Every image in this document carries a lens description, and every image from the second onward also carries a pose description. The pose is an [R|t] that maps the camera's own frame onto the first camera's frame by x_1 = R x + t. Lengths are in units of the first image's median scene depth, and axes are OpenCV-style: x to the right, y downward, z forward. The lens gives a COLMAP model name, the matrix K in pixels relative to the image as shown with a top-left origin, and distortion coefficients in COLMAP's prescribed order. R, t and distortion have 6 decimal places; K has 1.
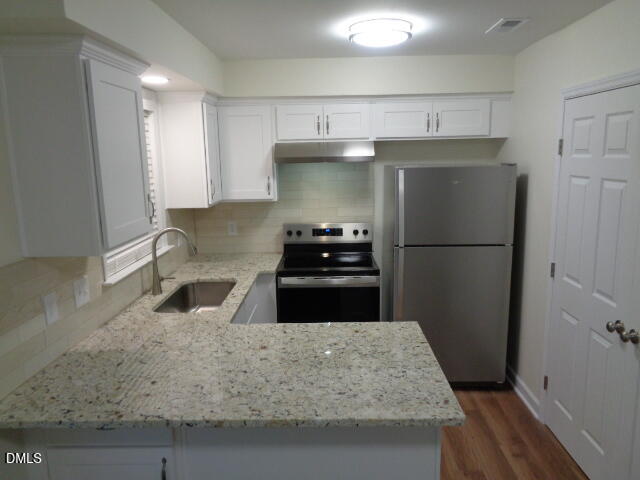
lens RADIAL K [[480.8, 0, 320.0], [0, 480.8, 240.0], [0, 0, 1]] dist [0.000034, 0.004216]
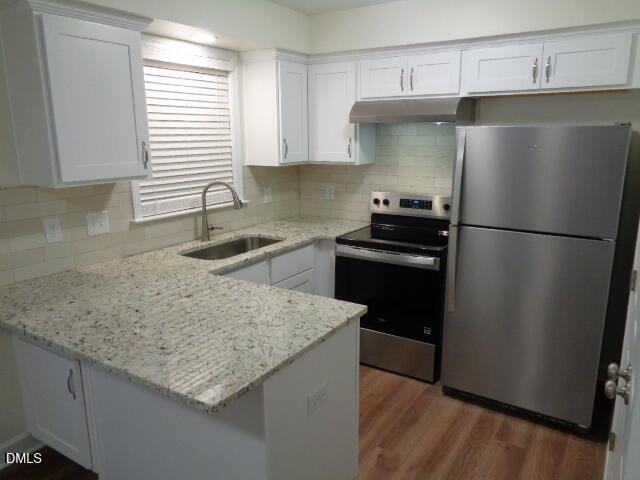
lens RADIAL K [[480.8, 0, 320.0], [0, 480.8, 240.0], [0, 0, 1]] dist [0.000034, 0.004216]
pose [[0.853674, 0.127165, -0.505044, 0.387829], [-0.104530, 0.991835, 0.073047, 0.003756], [0.510209, -0.009566, 0.859997, 0.178995]]
